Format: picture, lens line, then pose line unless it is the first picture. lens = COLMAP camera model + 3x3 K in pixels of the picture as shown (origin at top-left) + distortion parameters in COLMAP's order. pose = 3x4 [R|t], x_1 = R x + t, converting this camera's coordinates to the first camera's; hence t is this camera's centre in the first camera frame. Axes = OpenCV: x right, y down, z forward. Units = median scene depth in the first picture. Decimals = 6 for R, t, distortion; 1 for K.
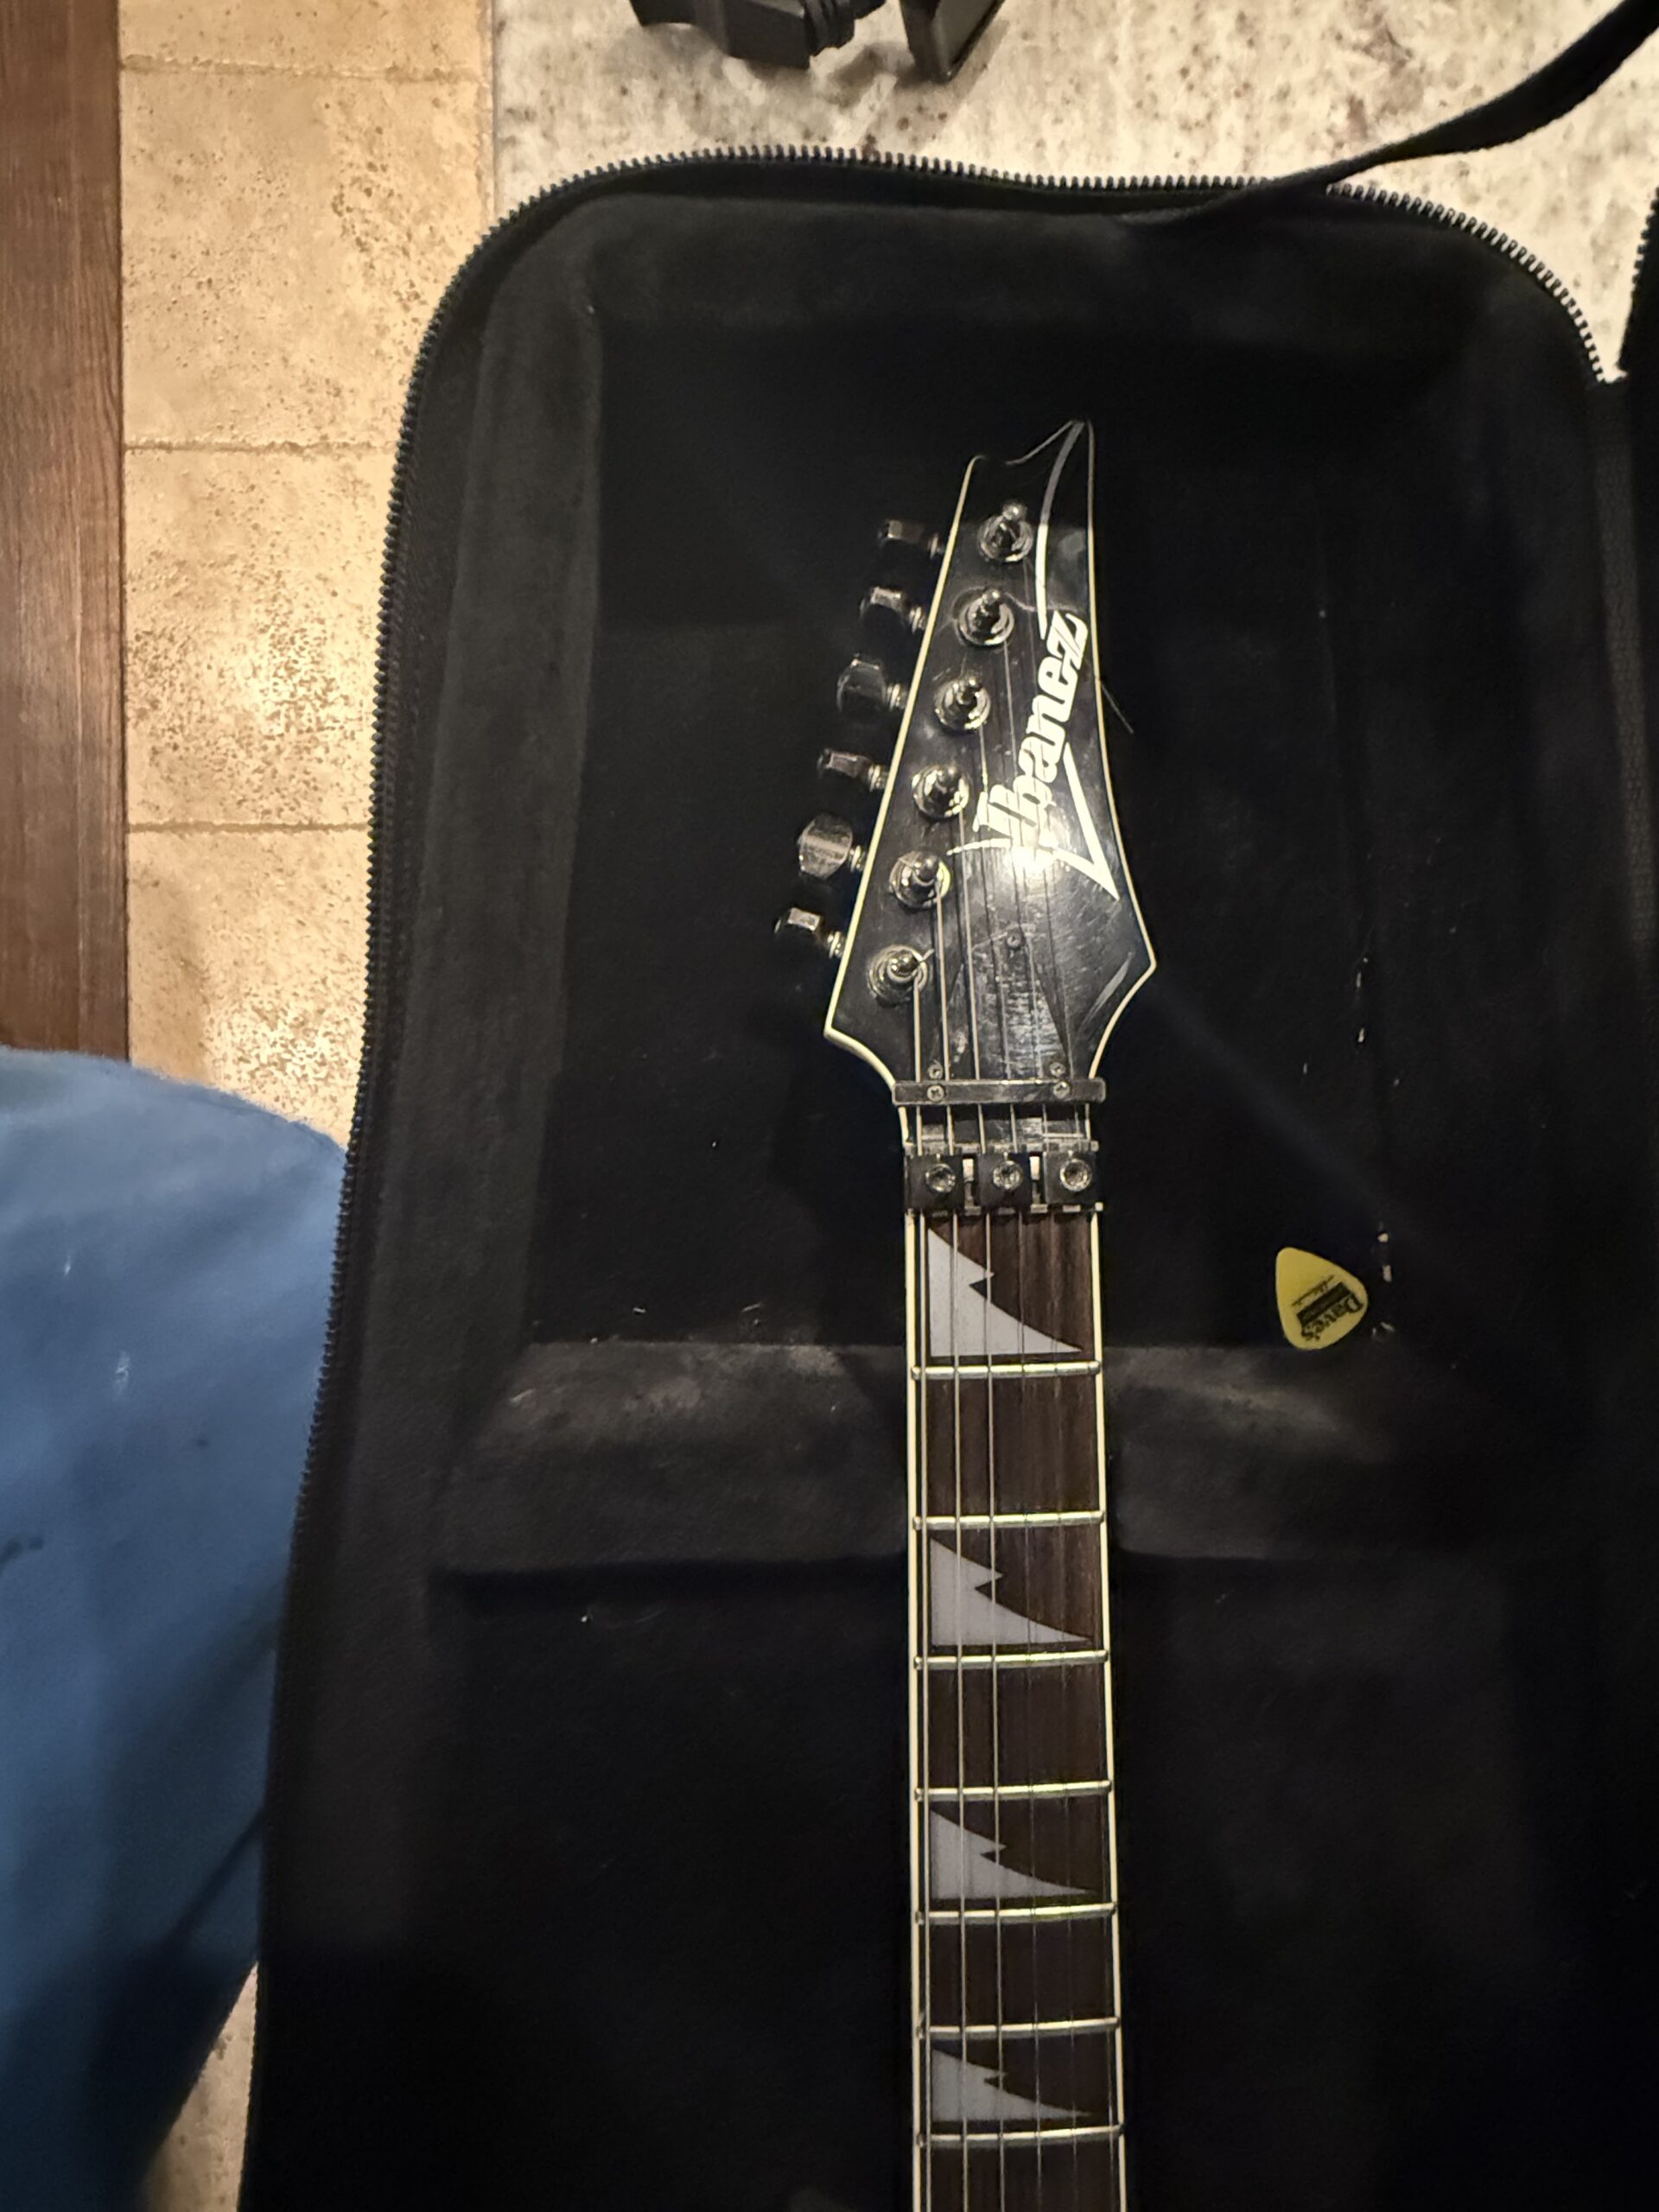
lens RADIAL K [[1042.8, 0, 863.7], [0, 1042.8, 1105.8], [0, 0, 1]] dist [0.003109, 0.000356]
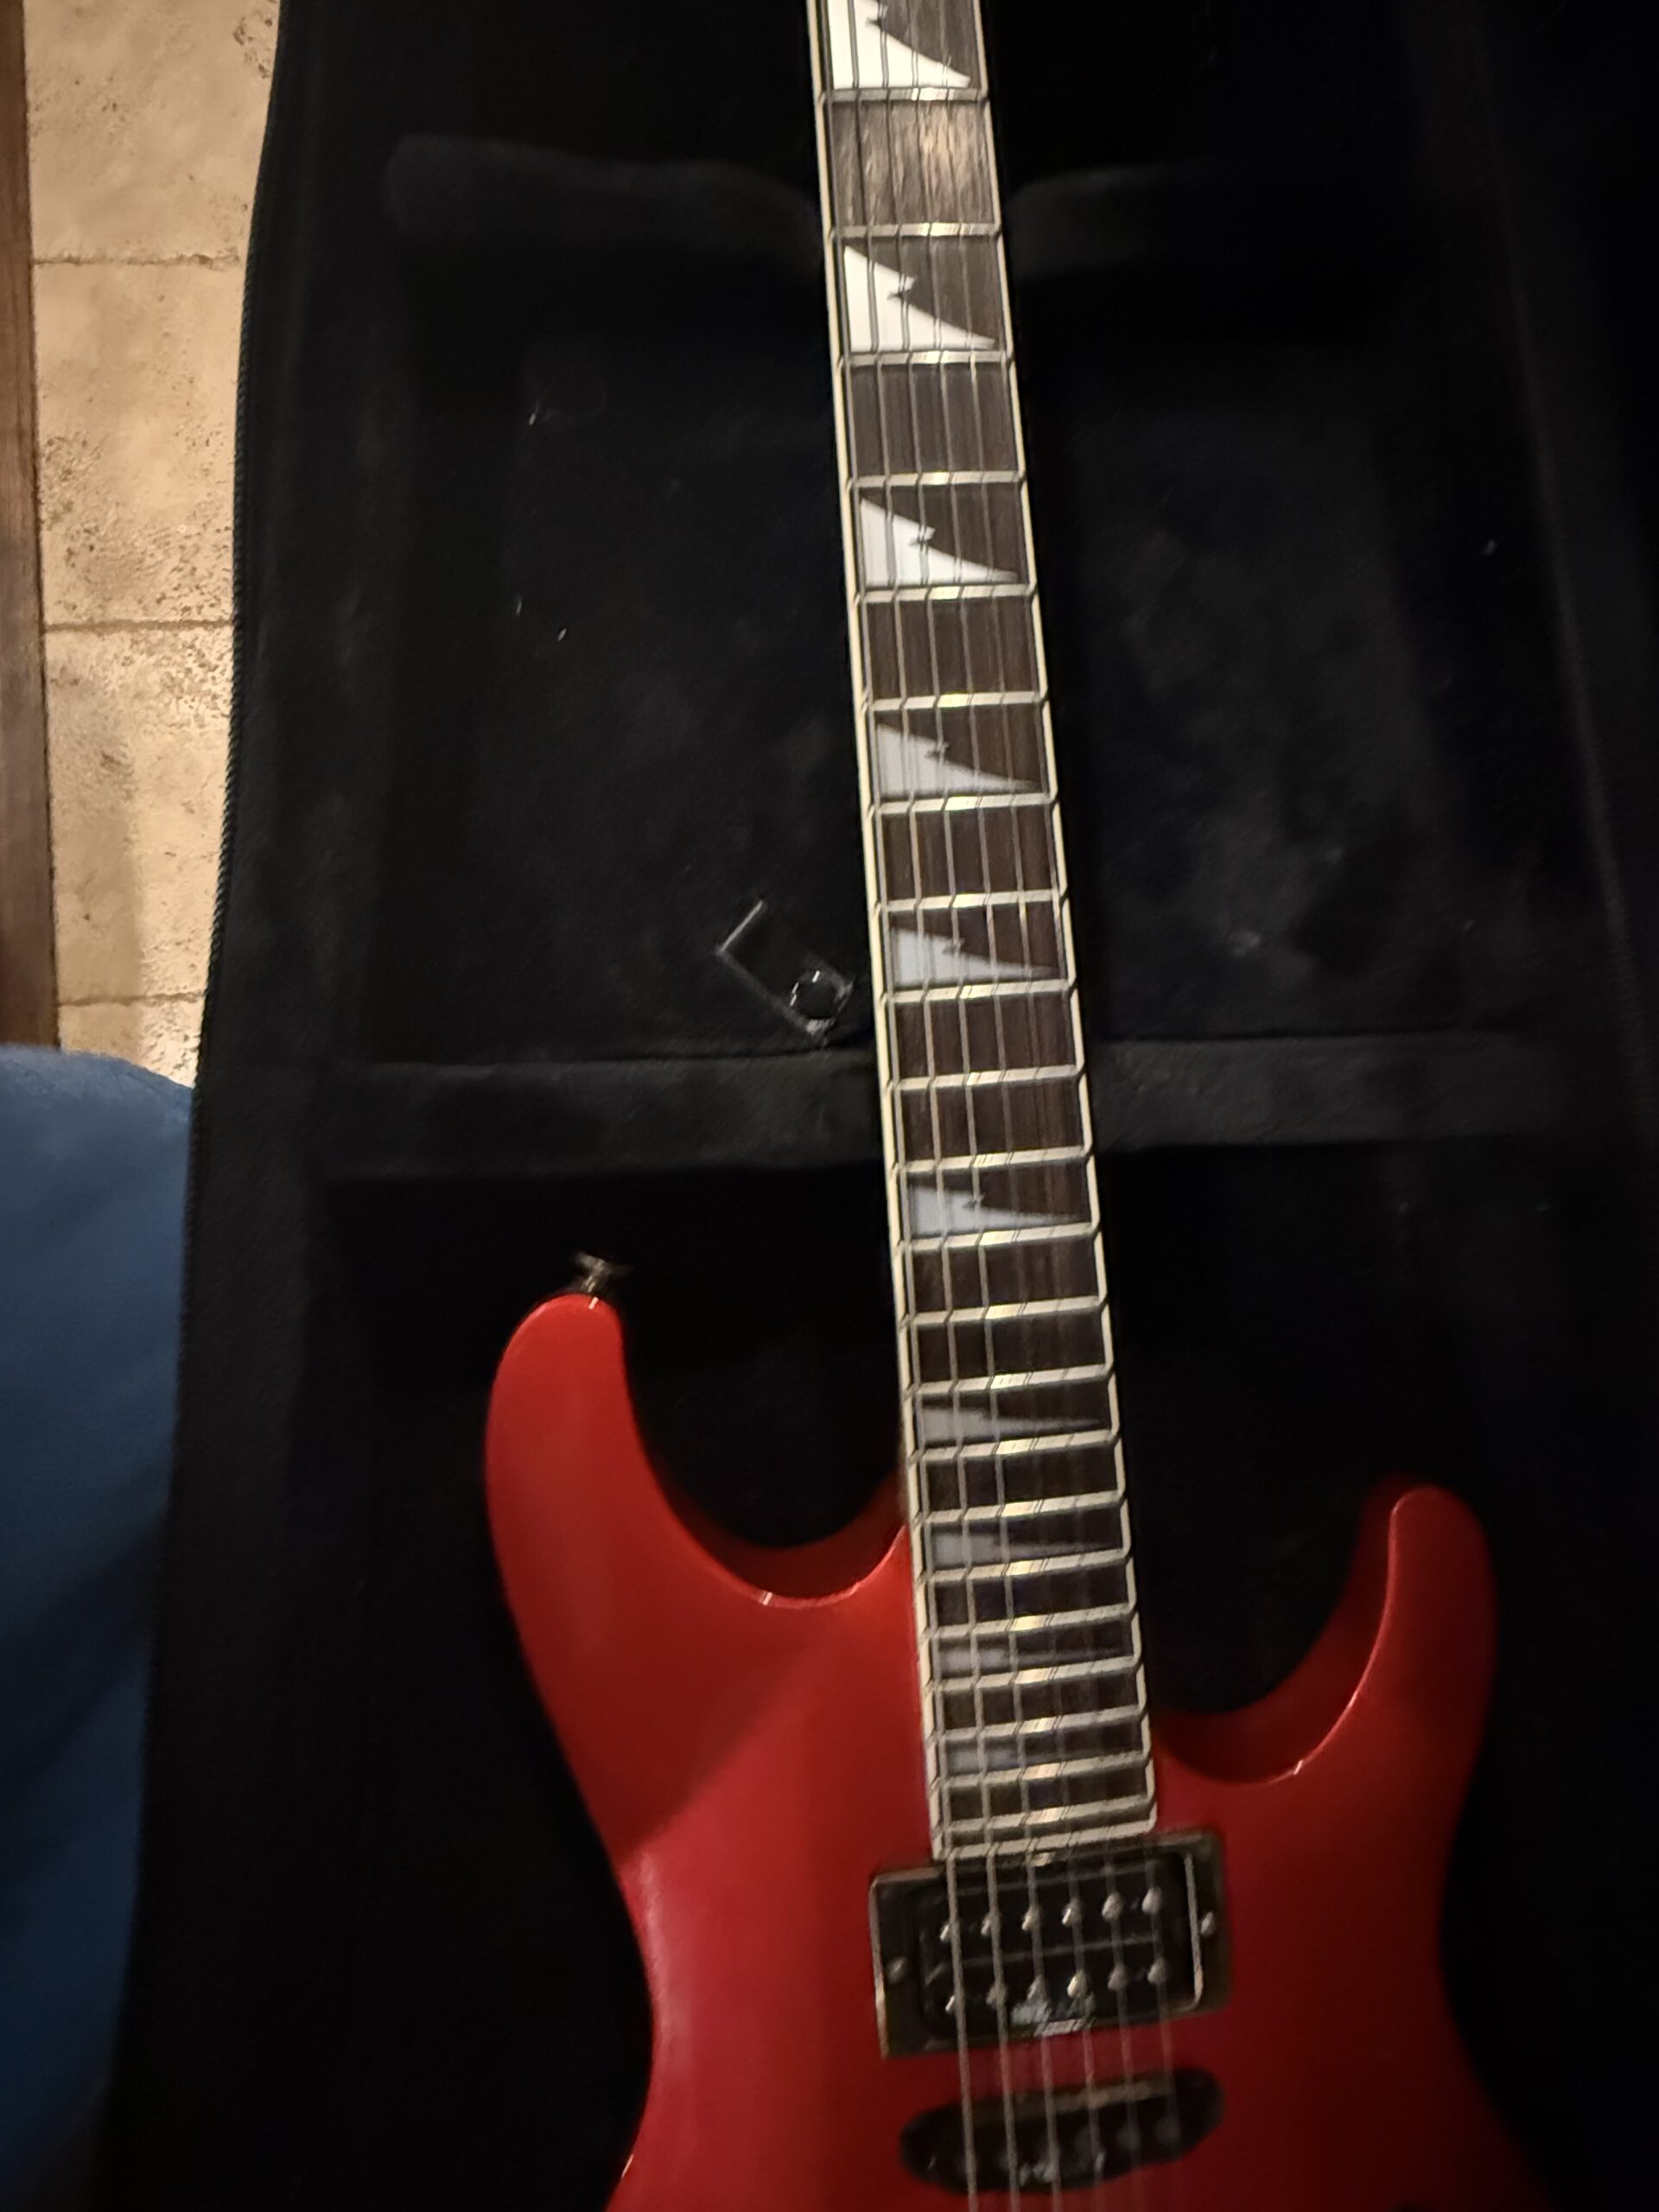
lens RADIAL K [[1144.4, 0, 829.5], [0, 1144.4, 1106.0], [0, 0, 1]] dist [-0.000974, -0.000403]
pose [[0.998284, -0.058336, -0.005027, 0.000171], [0.058037, 0.997210, -0.046953, 0.264801], [0.007752, 0.046580, 0.998884, -0.030740]]
